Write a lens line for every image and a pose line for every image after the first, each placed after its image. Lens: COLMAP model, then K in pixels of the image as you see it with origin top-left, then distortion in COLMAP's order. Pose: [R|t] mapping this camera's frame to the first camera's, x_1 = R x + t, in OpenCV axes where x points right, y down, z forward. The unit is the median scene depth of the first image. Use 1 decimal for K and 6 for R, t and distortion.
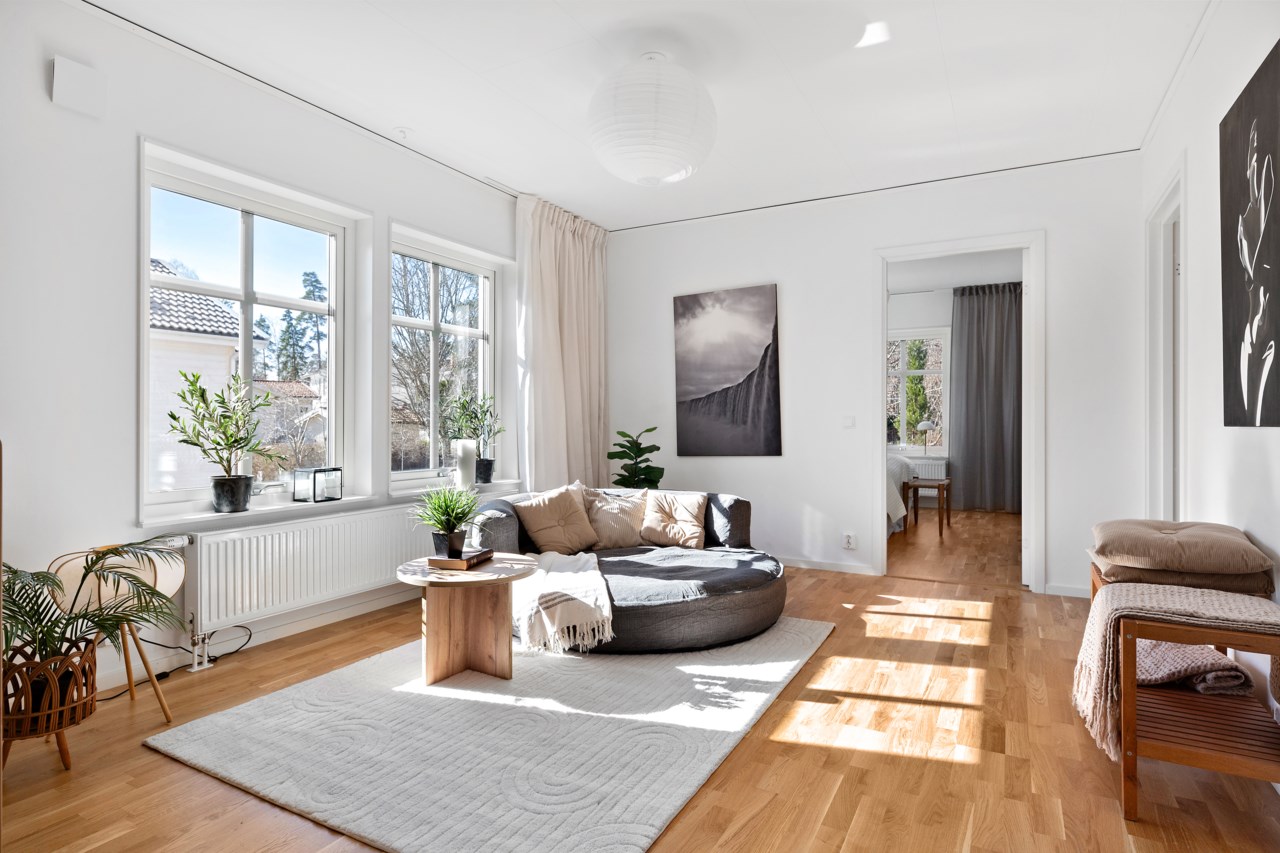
lens RADIAL K [[680.8, 0, 632.9], [0, 680.8, 420.8], [0, 0, 1]] dist [0.000860, -0.000049]
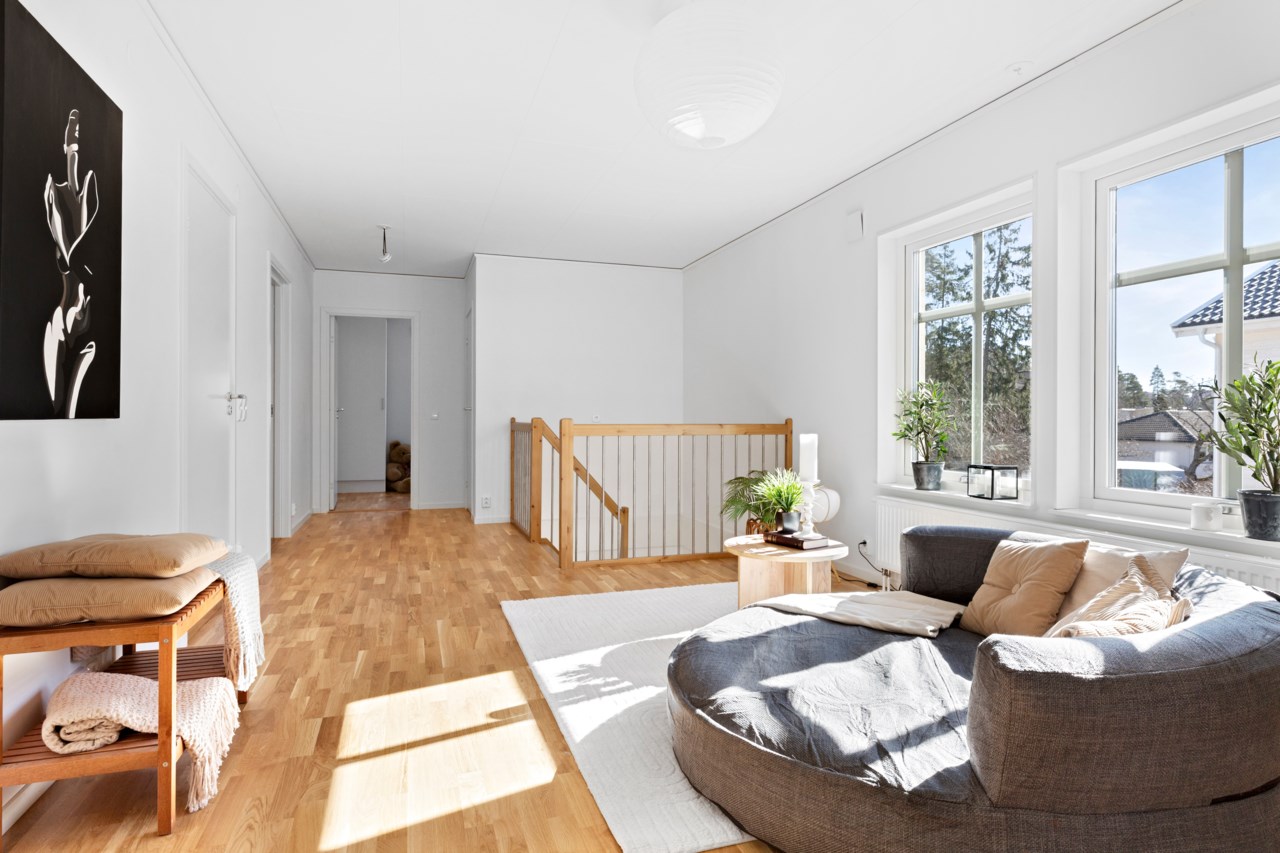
lens RADIAL K [[680.8, 0, 632.9], [0, 680.8, 420.8], [0, 0, 1]] dist [0.000860, -0.000049]
pose [[-0.677947, 0.000932, -0.735110, 0.950293], [-0.000305, 0.999999, 0.001549, 0.009299], [0.735111, 0.001275, -0.677946, 1.978088]]
